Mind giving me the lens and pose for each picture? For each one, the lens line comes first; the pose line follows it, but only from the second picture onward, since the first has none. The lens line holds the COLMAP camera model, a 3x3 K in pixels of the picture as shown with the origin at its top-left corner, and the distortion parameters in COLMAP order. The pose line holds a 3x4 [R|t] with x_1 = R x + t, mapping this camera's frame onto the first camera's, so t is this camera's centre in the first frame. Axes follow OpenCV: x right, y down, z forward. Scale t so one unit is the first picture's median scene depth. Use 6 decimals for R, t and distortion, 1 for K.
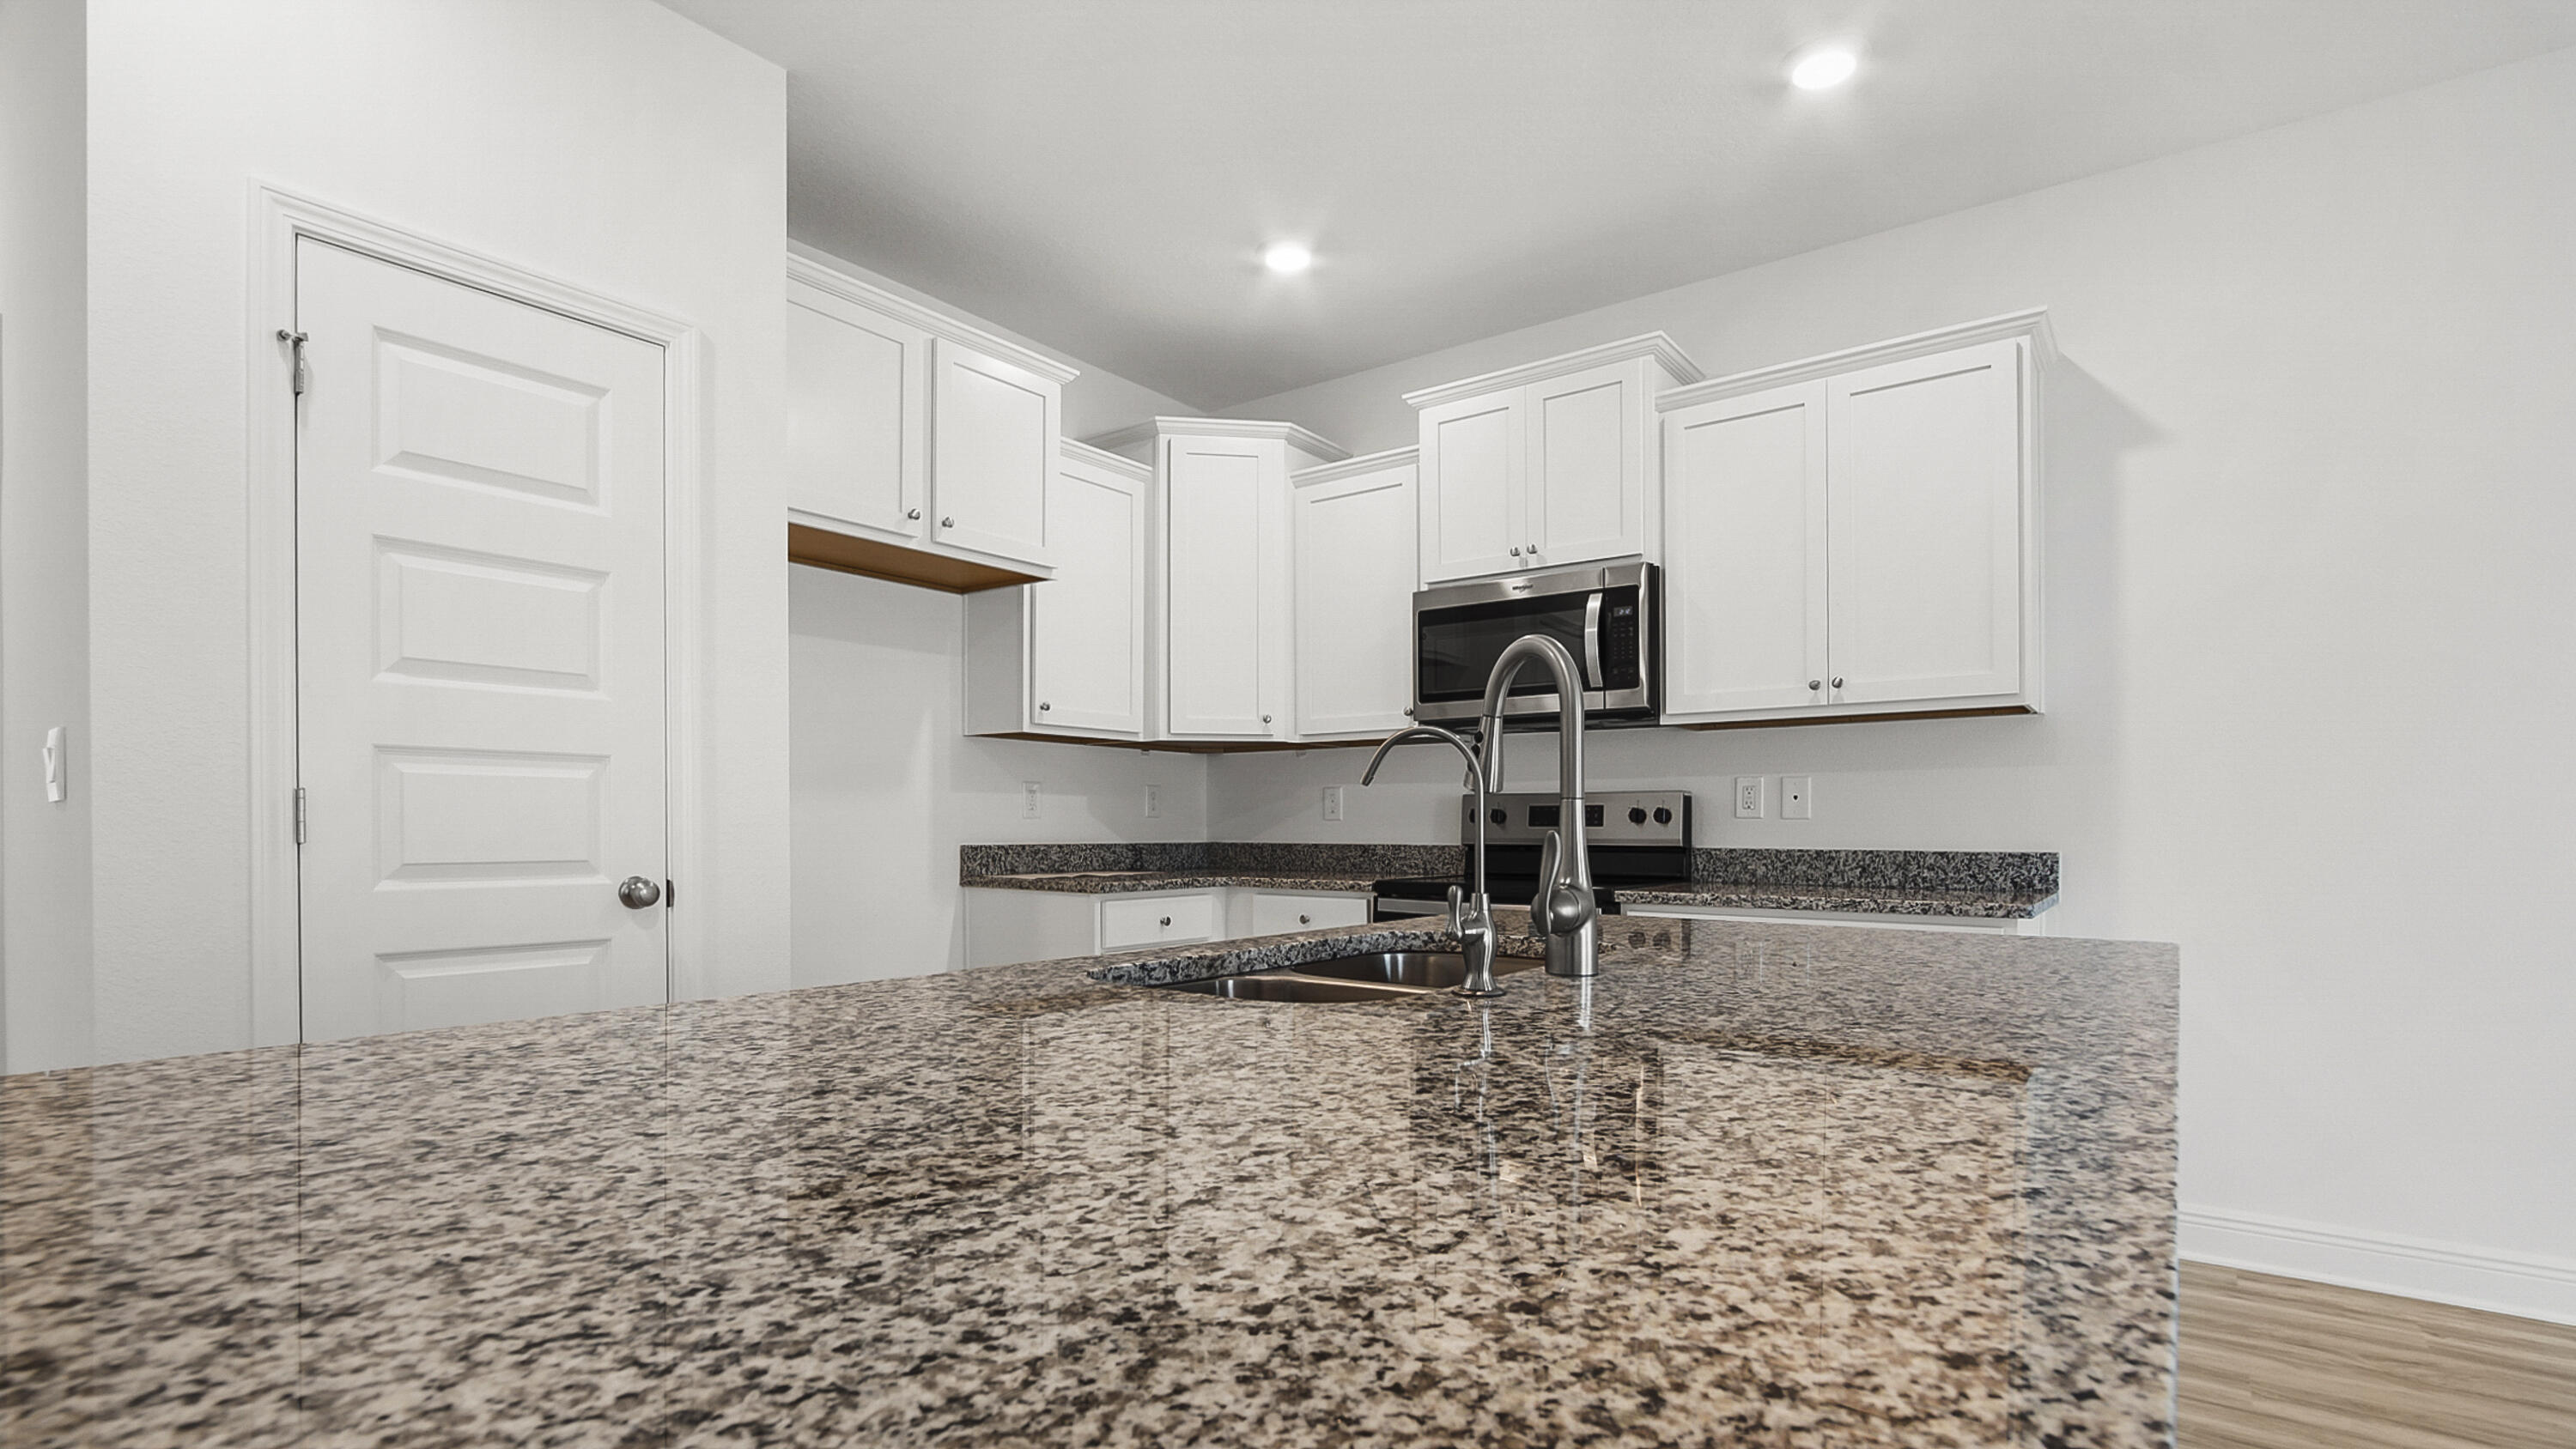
lens RADIAL K [[1213.0, 0, 1291.8], [0, 1213.0, 843.6], [0, 0, 1]] dist [-0.020071, 0.000551]
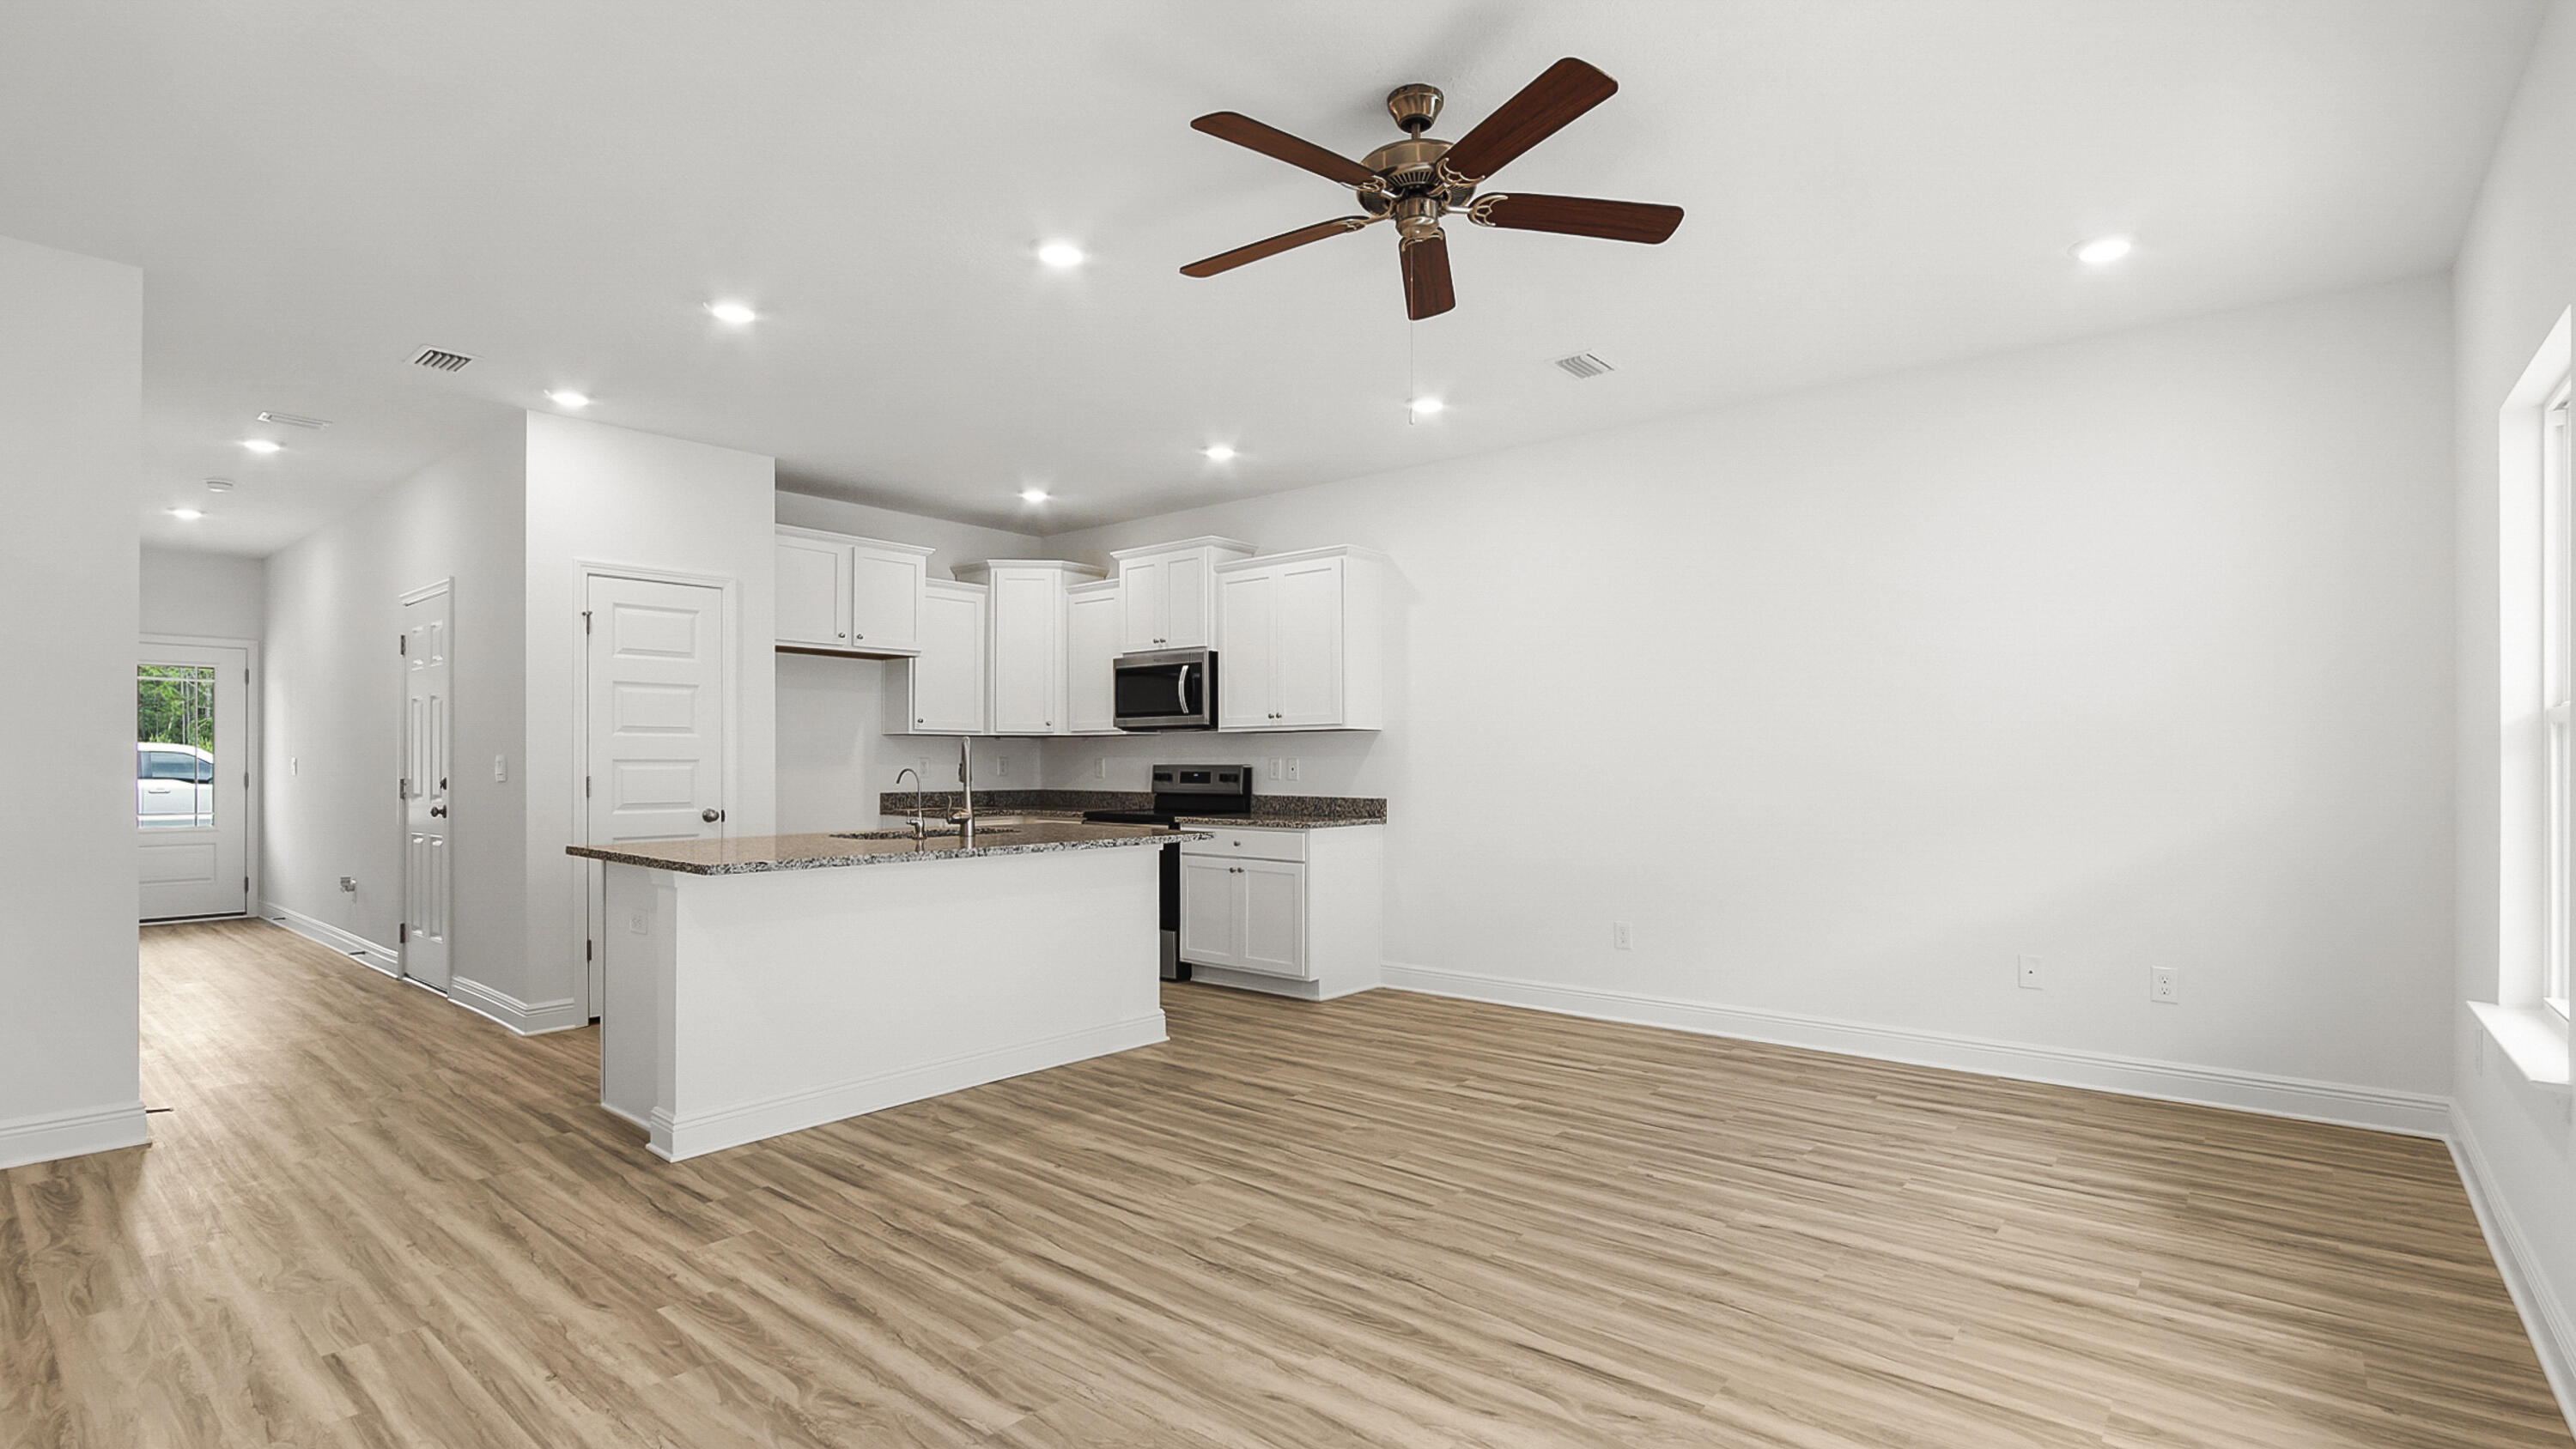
lens RADIAL K [[1180.3, 0, 1285.1], [0, 1180.3, 761.8], [0, 0, 1]] dist [-0.021550, 0.000056]
pose [[0.998524, -0.000304, -0.054308, 0.484348], [-0.000493, 0.999892, -0.014665, -0.021492], [0.054307, 0.014670, 0.998417, -0.846402]]
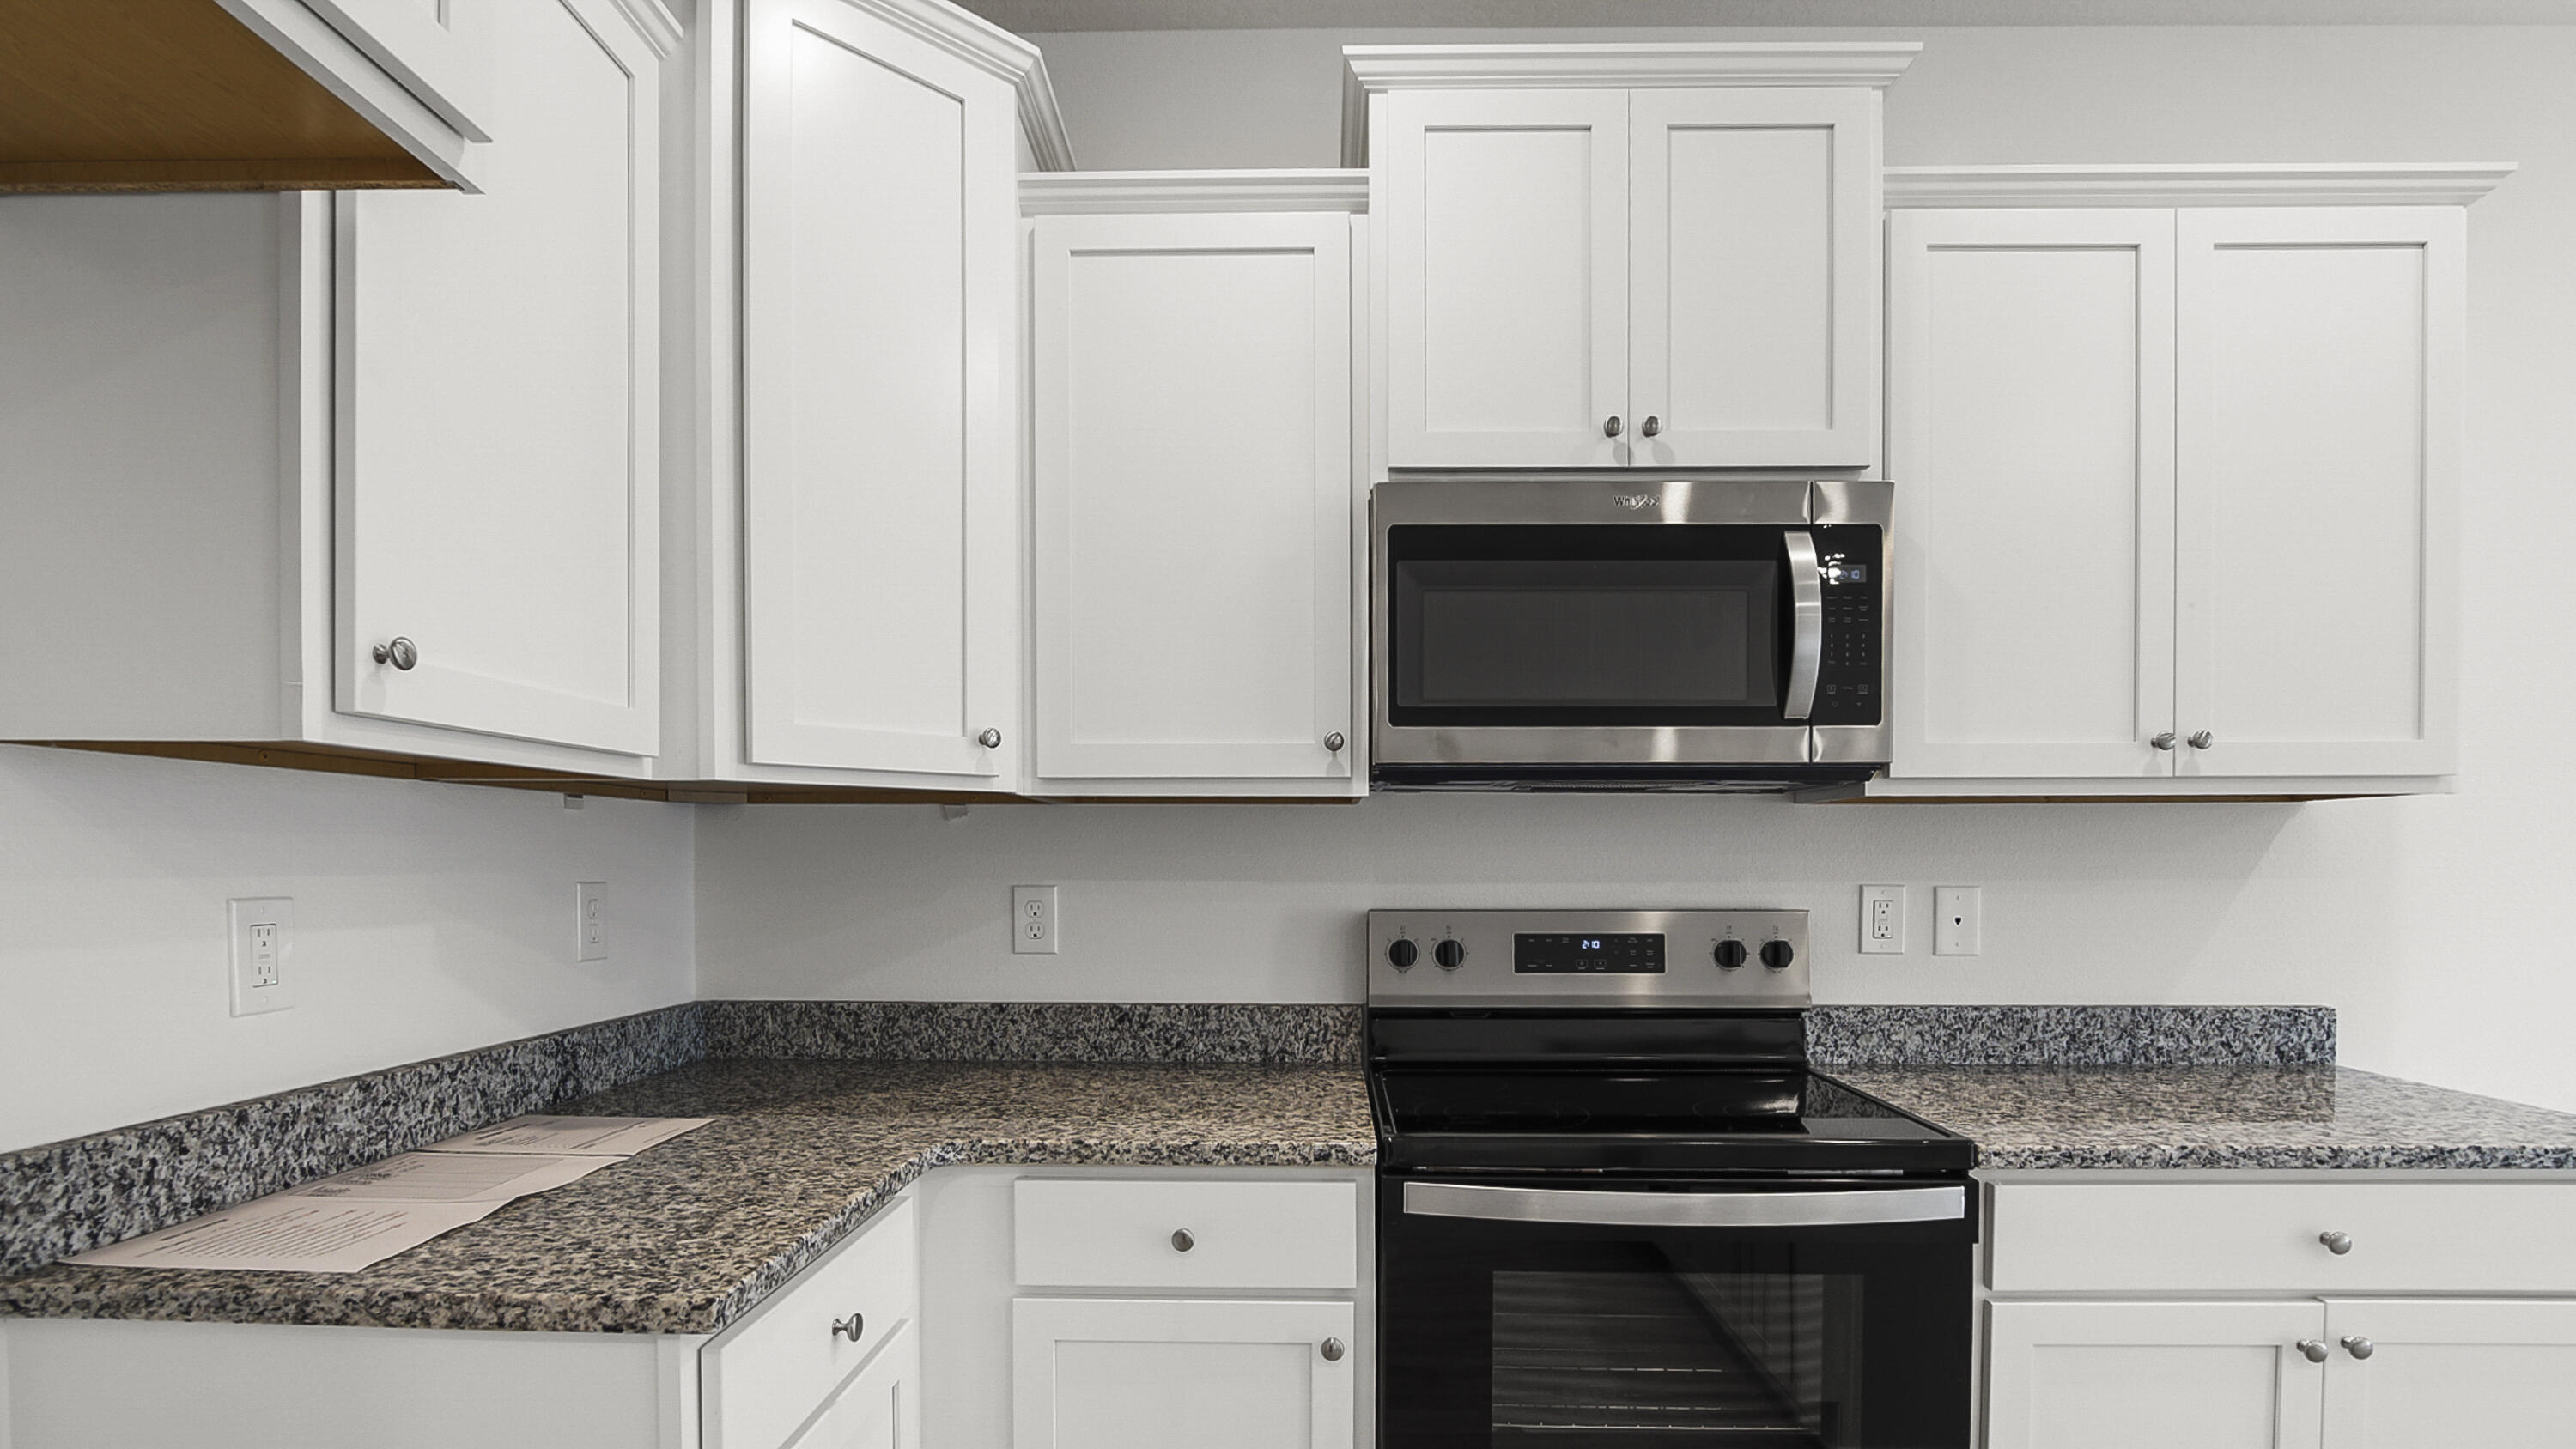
lens RADIAL K [[1218.4, 0, 1292.0], [0, 1218.4, 890.0], [0, 0, 1]] dist [-0.019326, -0.000124]
pose [[0.808972, -0.016066, 0.587628, -0.205835], [0.008257, 0.999838, 0.015970, -0.063153], [-0.587789, -0.008067, 0.808974, 0.671439]]
